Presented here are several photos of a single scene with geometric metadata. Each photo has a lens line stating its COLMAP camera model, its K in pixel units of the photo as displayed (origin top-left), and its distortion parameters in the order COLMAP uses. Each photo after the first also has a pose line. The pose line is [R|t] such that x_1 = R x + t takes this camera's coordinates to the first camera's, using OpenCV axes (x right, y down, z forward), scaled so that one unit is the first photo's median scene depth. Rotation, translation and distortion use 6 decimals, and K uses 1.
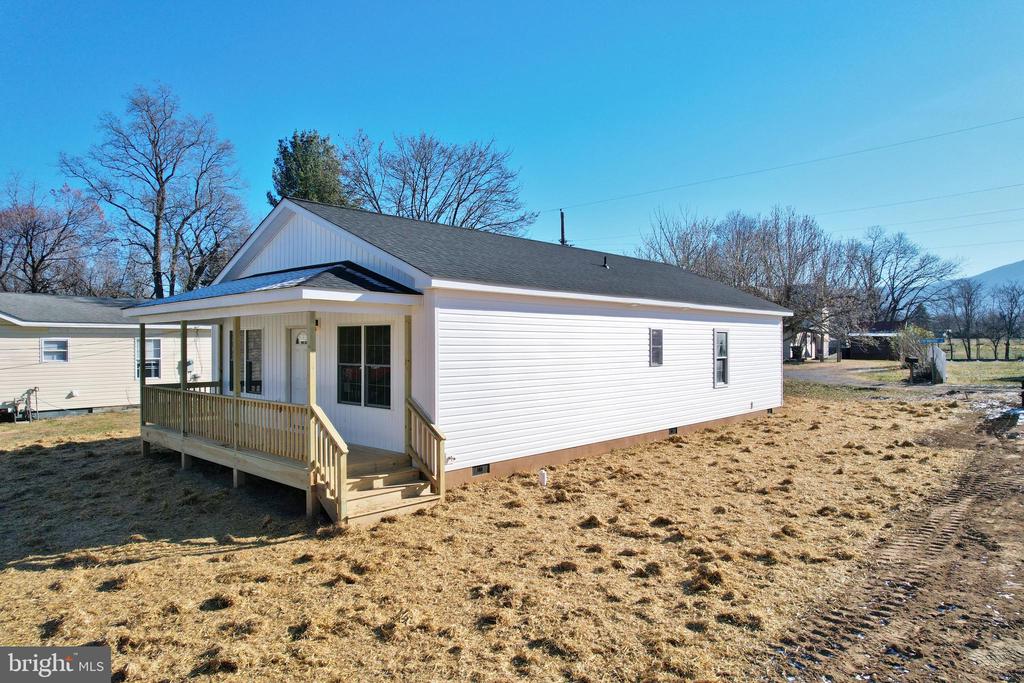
lens RADIAL K [[651.6, 0, 517.8], [0, 651.6, 342.4], [0, 0, 1]] dist [-0.080420, 0.072667]
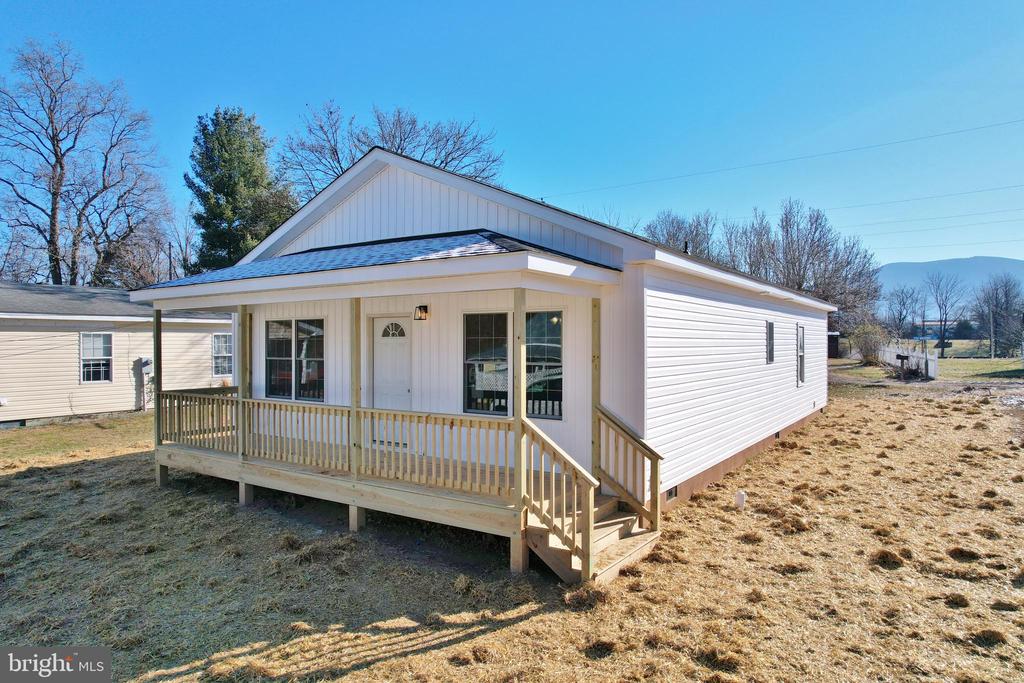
lens RADIAL K [[651.6, 0, 517.8], [0, 651.6, 342.4], [0, 0, 1]] dist [-0.080420, 0.072667]
pose [[0.987962, 0.001563, 0.154690, -0.289662], [-0.001591, 0.999999, 0.000053, 0.008218], [-0.154690, -0.000299, 0.987963, 0.191217]]
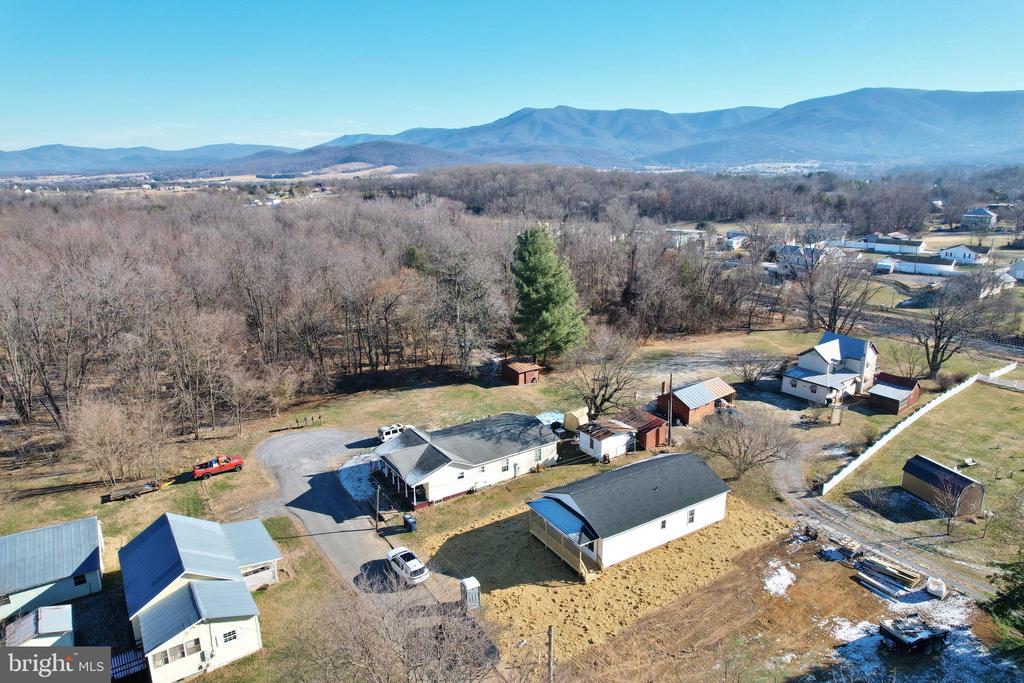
lens RADIAL K [[651.6, 0, 517.8], [0, 651.6, 342.4], [0, 0, 1]] dist [-0.080420, 0.072667]
pose [[0.963885, 0.073612, -0.255943, 0.305564], [-0.001774, 0.962794, 0.270231, -2.171406], [0.266313, -0.260018, 0.928153, -2.590563]]
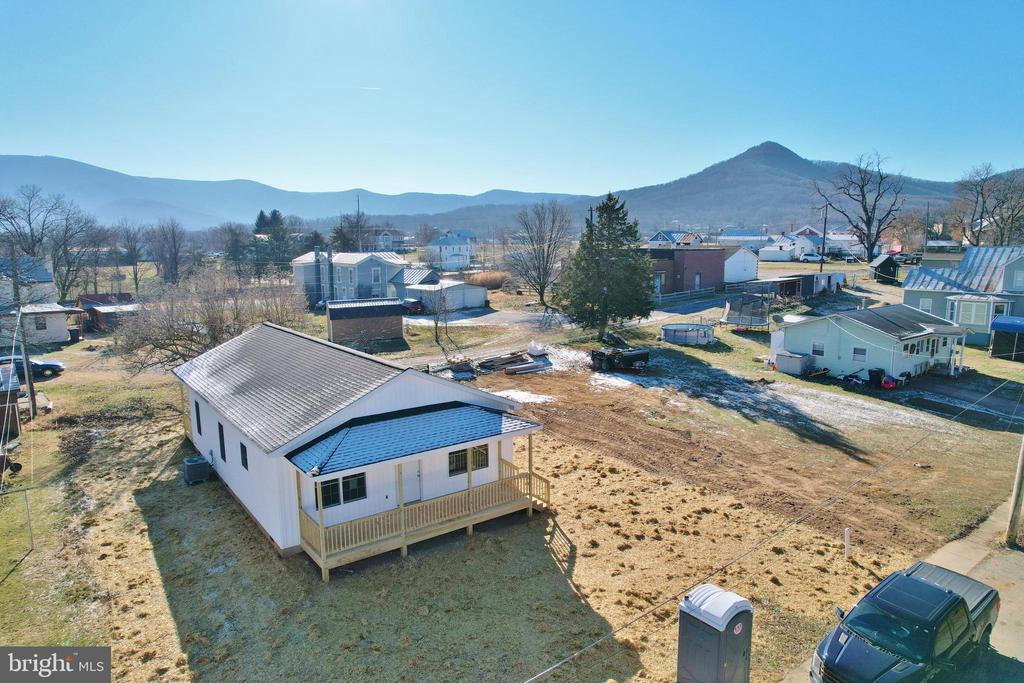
lens RADIAL K [[651.6, 0, 517.8], [0, 651.6, 342.4], [0, 0, 1]] dist [-0.080420, 0.072667]
pose [[0.177688, -0.154504, 0.971882, -1.723879], [-0.000211, 0.987592, 0.157040, -0.500684], [-0.984087, -0.028109, 0.175451, 0.429165]]
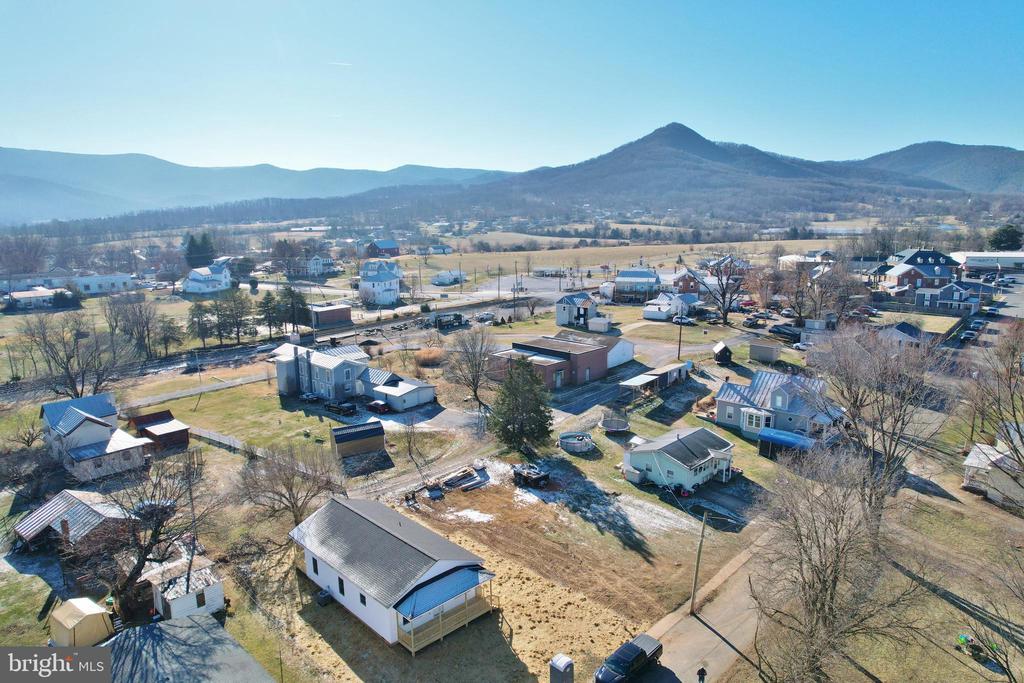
lens RADIAL K [[646.8, 0, 512.0], [0, 646.8, 341.5], [0, 0, 1]] dist [-0.037944, -0.000303]
pose [[0.057581, -0.193341, 0.979440, -3.432767], [0.008953, 0.981129, 0.193148, -2.001914], [-0.998301, -0.002352, 0.058226, 0.349420]]
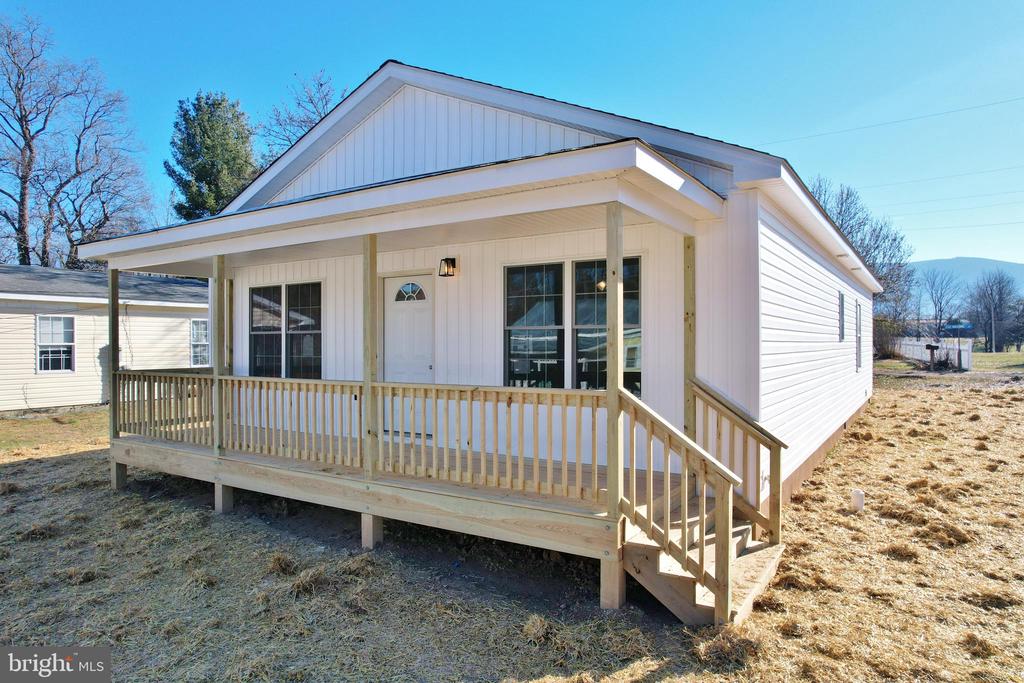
lens RADIAL K [[651.6, 0, 517.8], [0, 651.6, 342.4], [0, 0, 1]] dist [-0.080420, 0.072667]
pose [[0.984635, 0.000123, 0.174628, -0.321991], [0.000040, 1.000000, -0.000928, 0.040865], [-0.174628, 0.000921, 0.984634, 0.344228]]
